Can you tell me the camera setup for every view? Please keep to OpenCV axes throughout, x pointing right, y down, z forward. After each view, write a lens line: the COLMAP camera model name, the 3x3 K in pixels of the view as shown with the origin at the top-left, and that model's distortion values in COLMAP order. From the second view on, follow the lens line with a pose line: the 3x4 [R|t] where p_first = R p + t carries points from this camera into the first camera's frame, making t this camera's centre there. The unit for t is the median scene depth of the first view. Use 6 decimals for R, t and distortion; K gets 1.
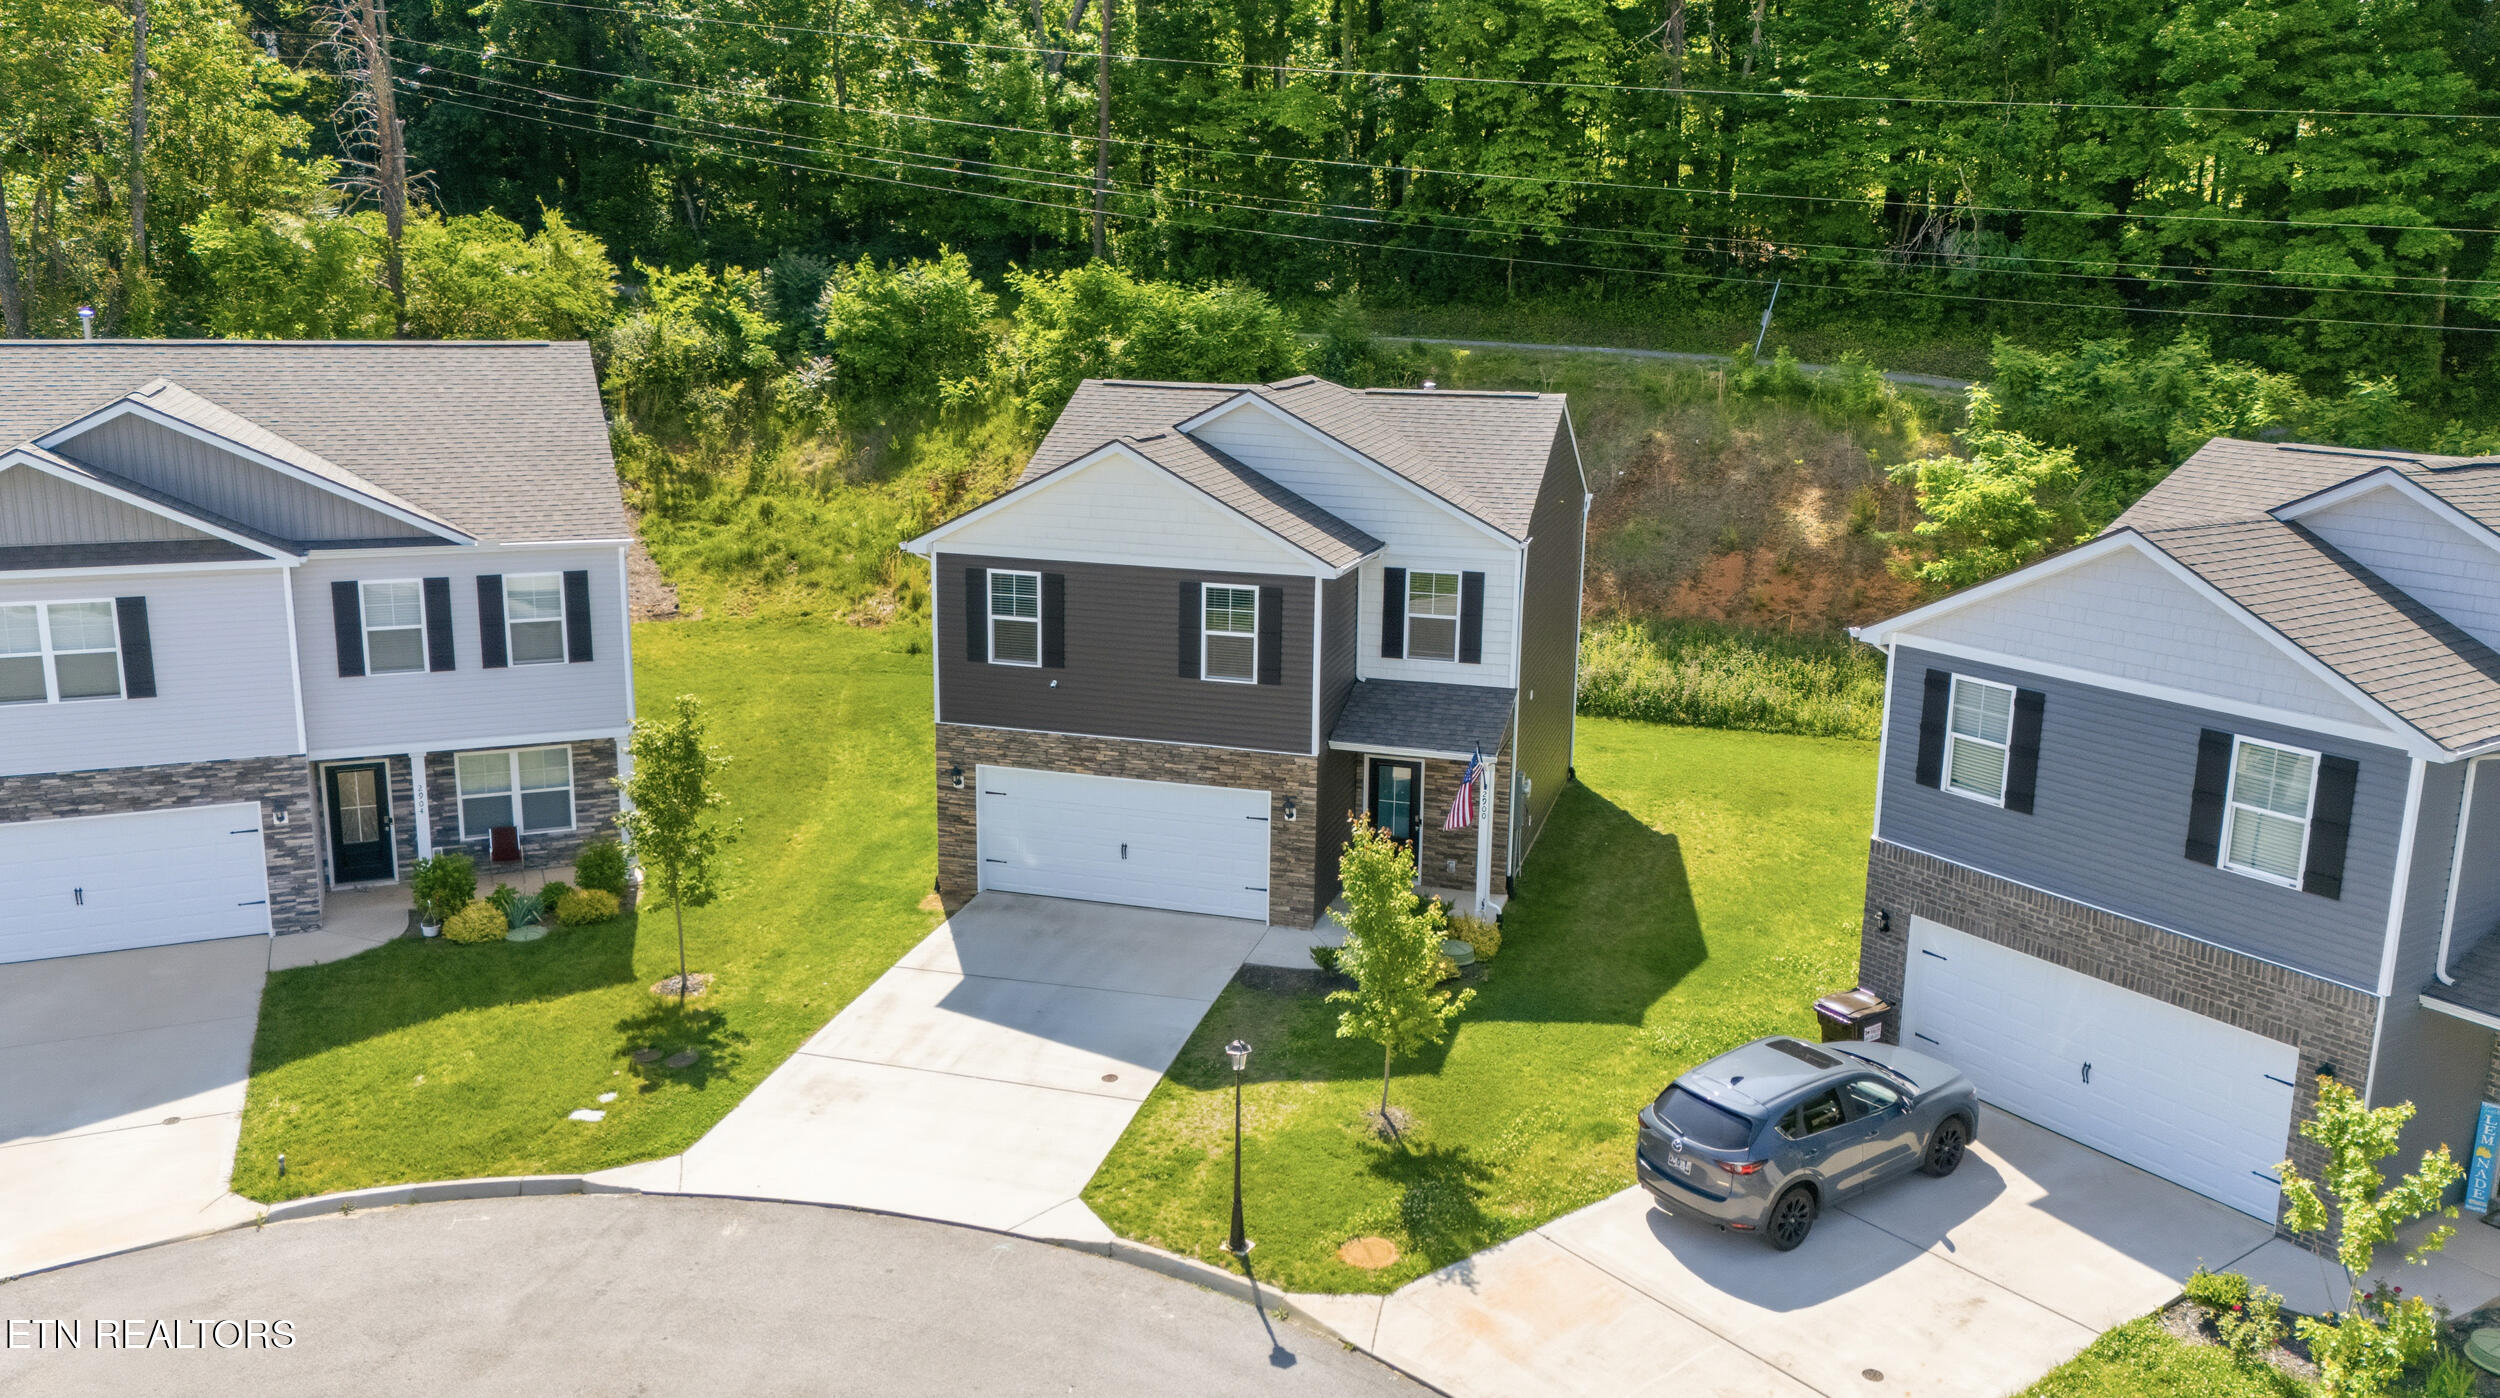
lens RADIAL K [[1916.8, 0, 1238.8], [0, 1916.8, 634.1], [0, 0, 1]] dist [0.065864, -0.001633]
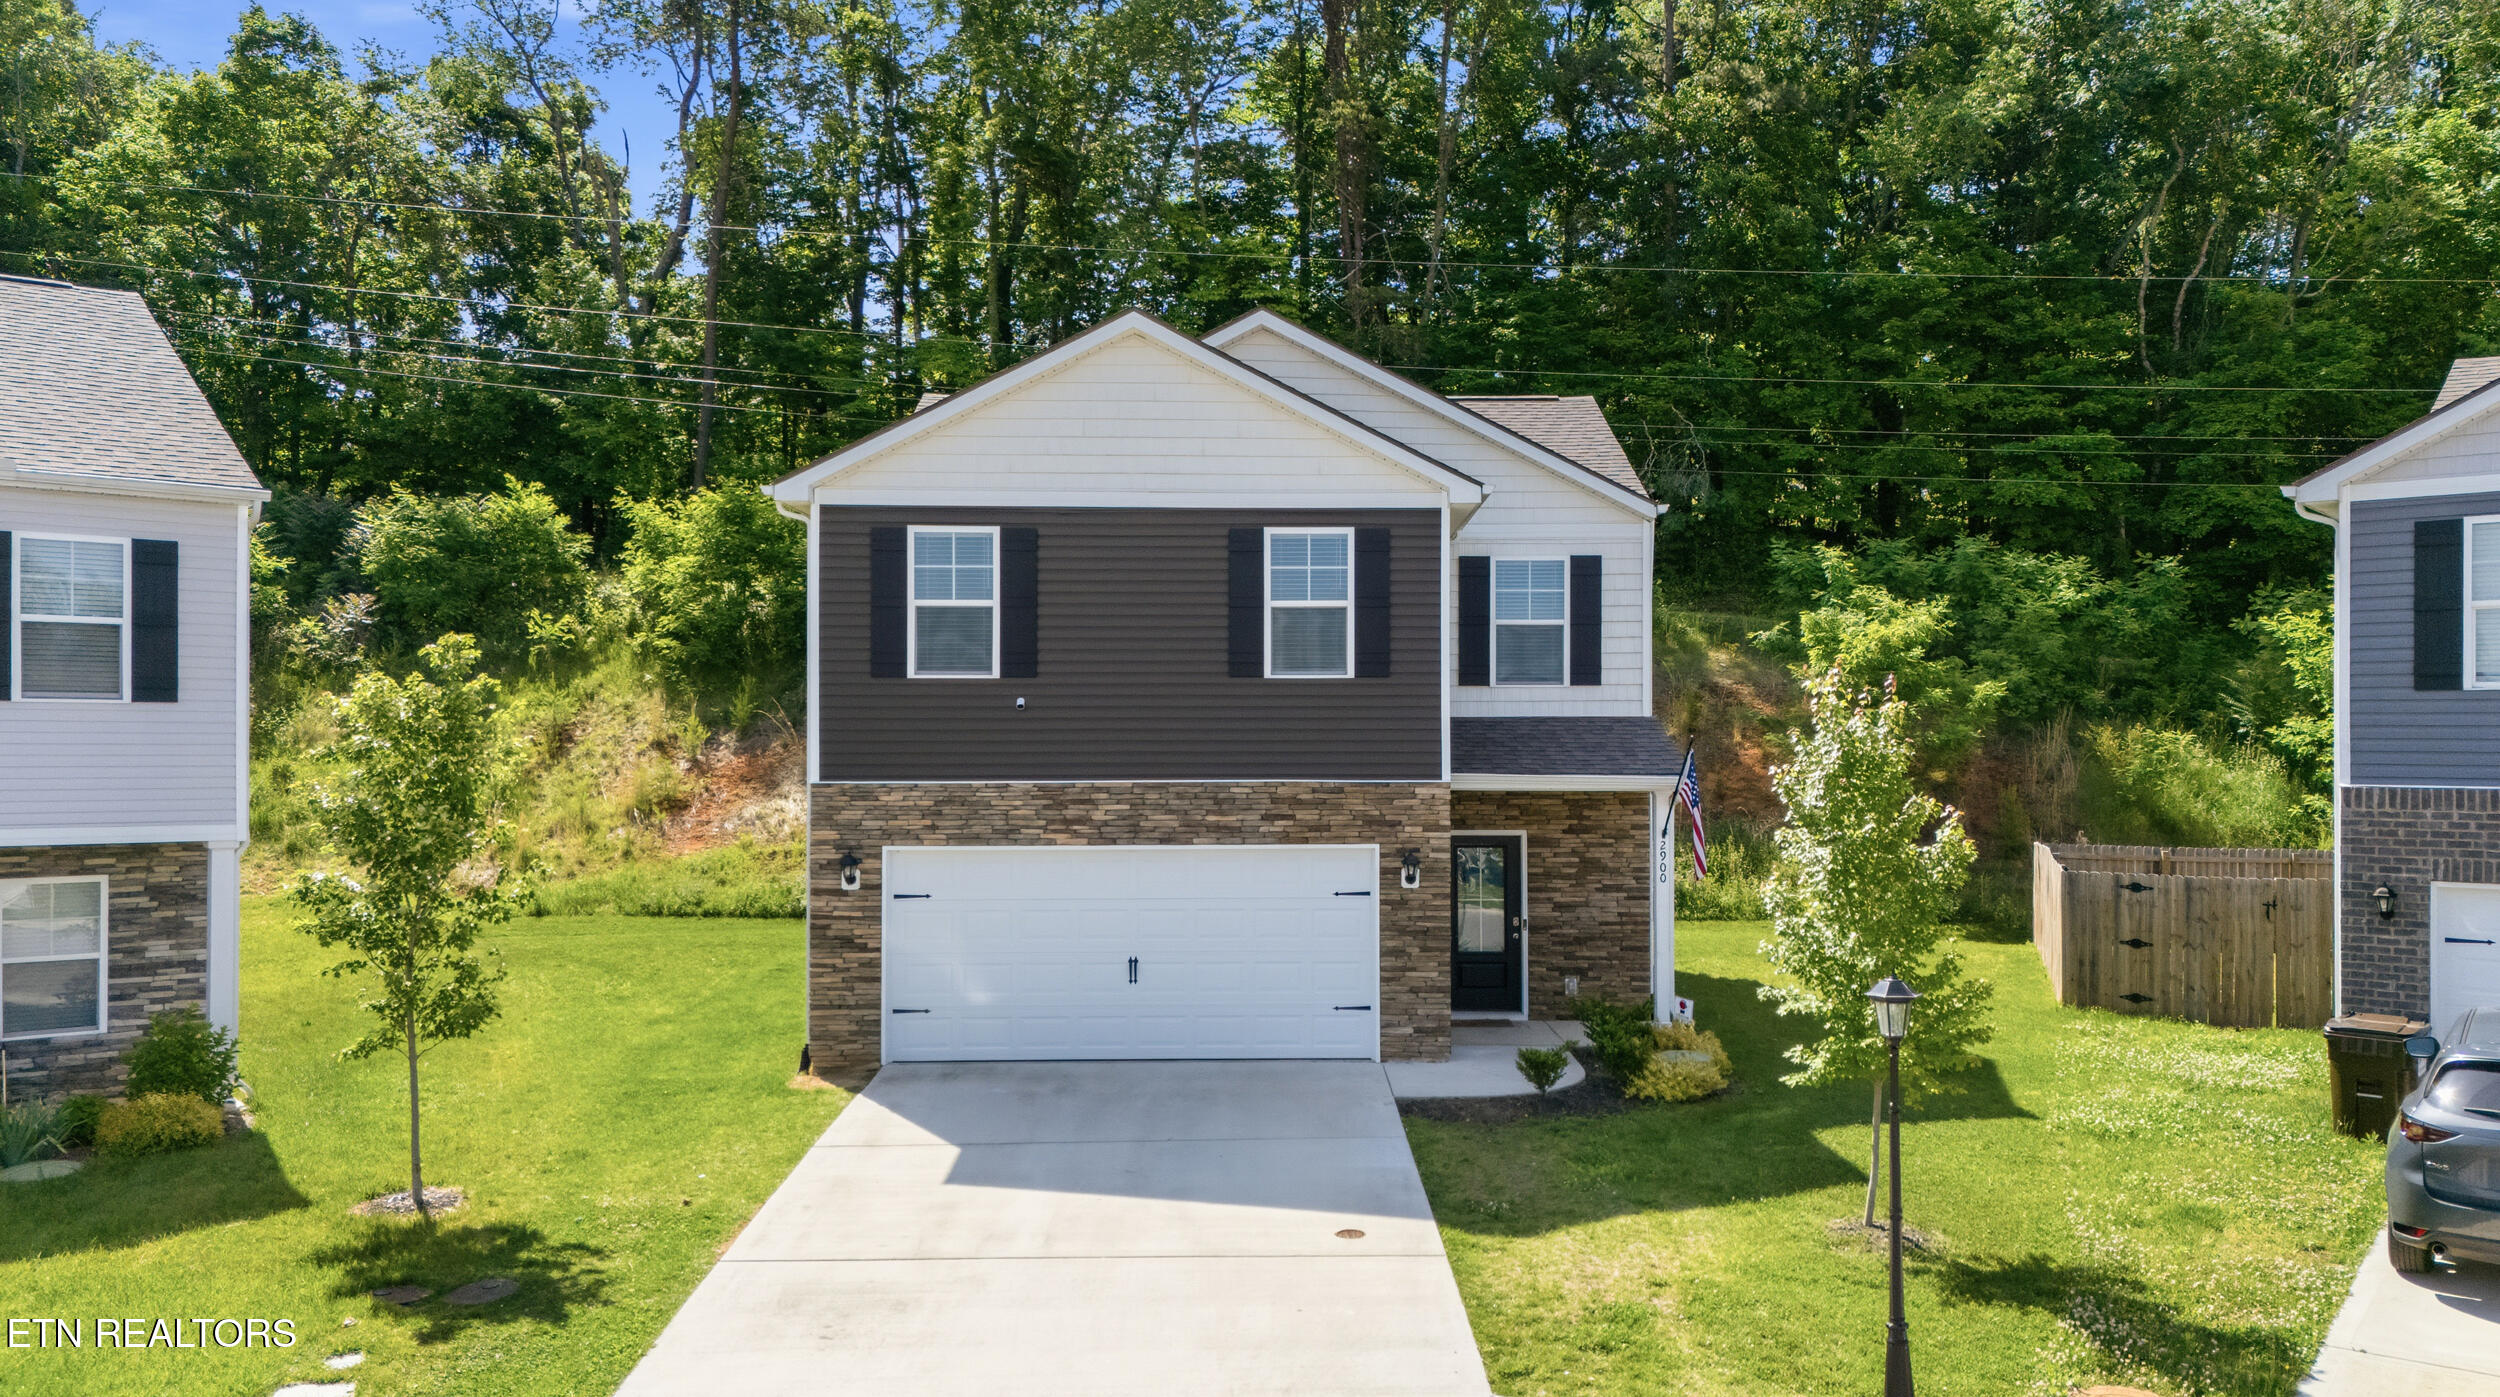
lens RADIAL K [[1891.5, 0, 1277.3], [0, 1891.5, 693.5], [0, 0, 1]] dist [0.060492, -0.054375]
pose [[0.951935, -0.004317, 0.306270, -0.207612], [0.070633, 0.976046, -0.205779, 0.157960], [-0.298045, 0.217521, 0.929437, 0.392142]]
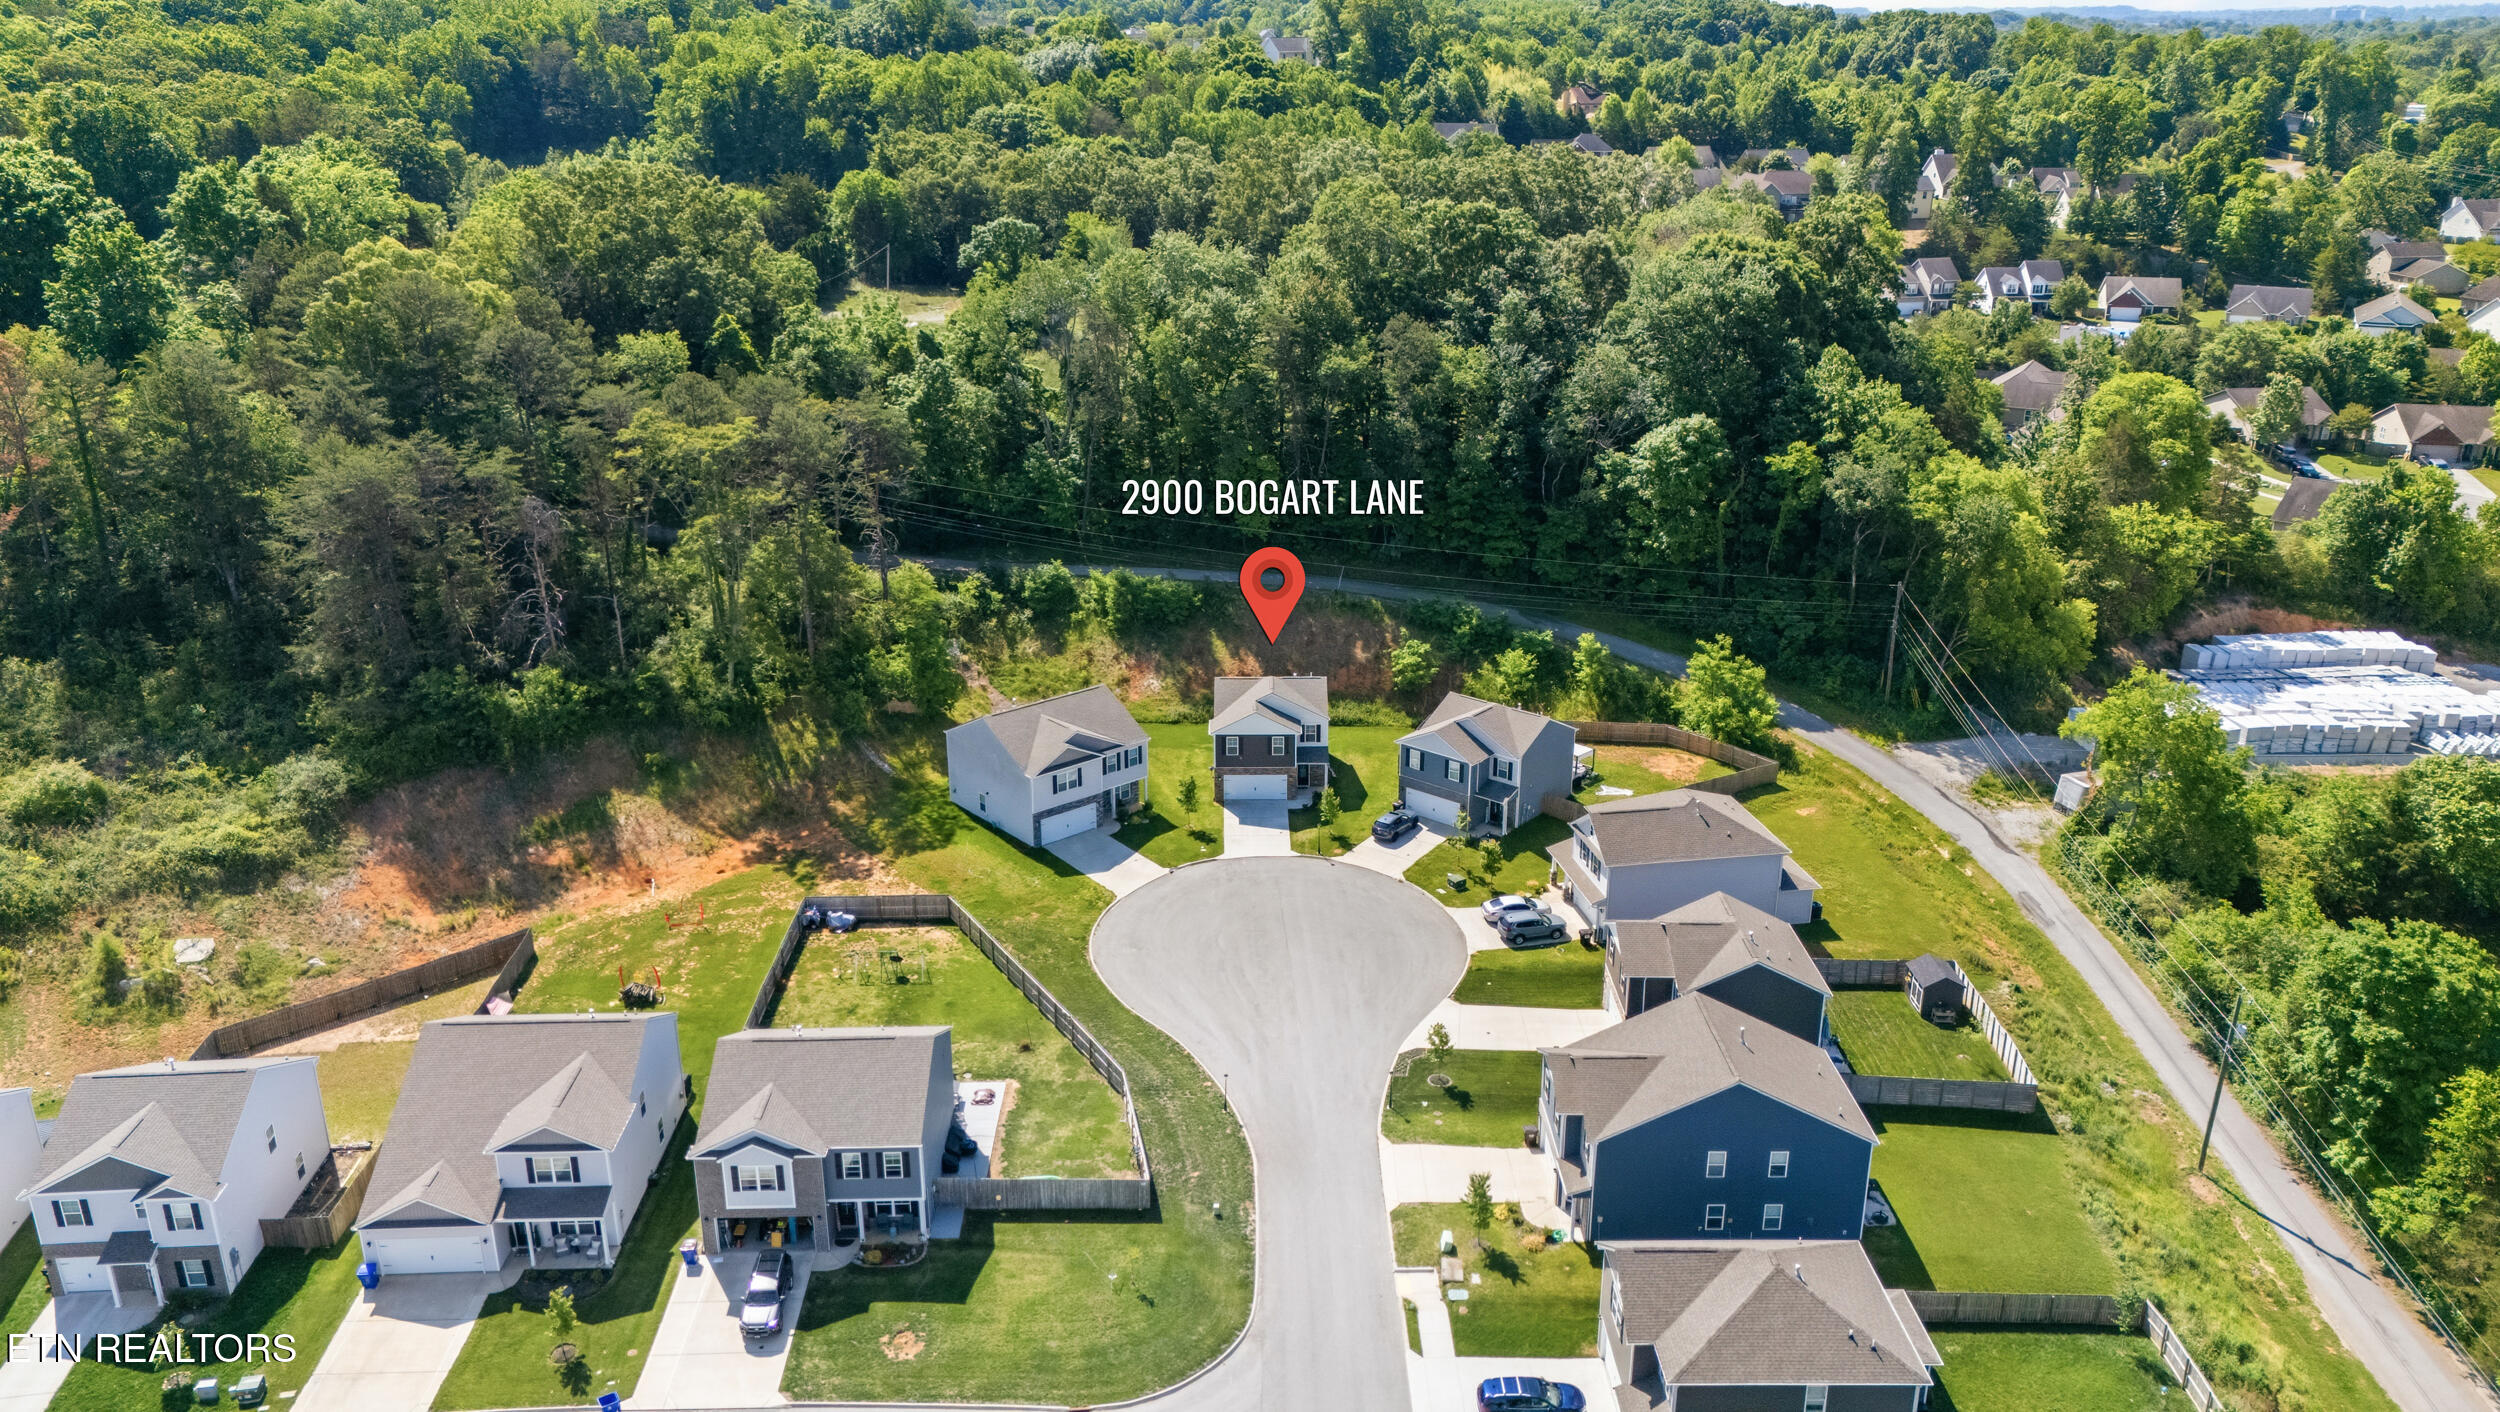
lens RADIAL K [[1851.7, 0, 1250.0], [0, 1851.7, 706.0], [0, 0, 1]] dist [0.066473, -0.060968]
pose [[0.954505, -0.117992, 0.273857, -1.370421], [0.070575, 0.981681, 0.176979, -0.952732], [-0.289723, -0.149600, 0.945347, -3.513310]]
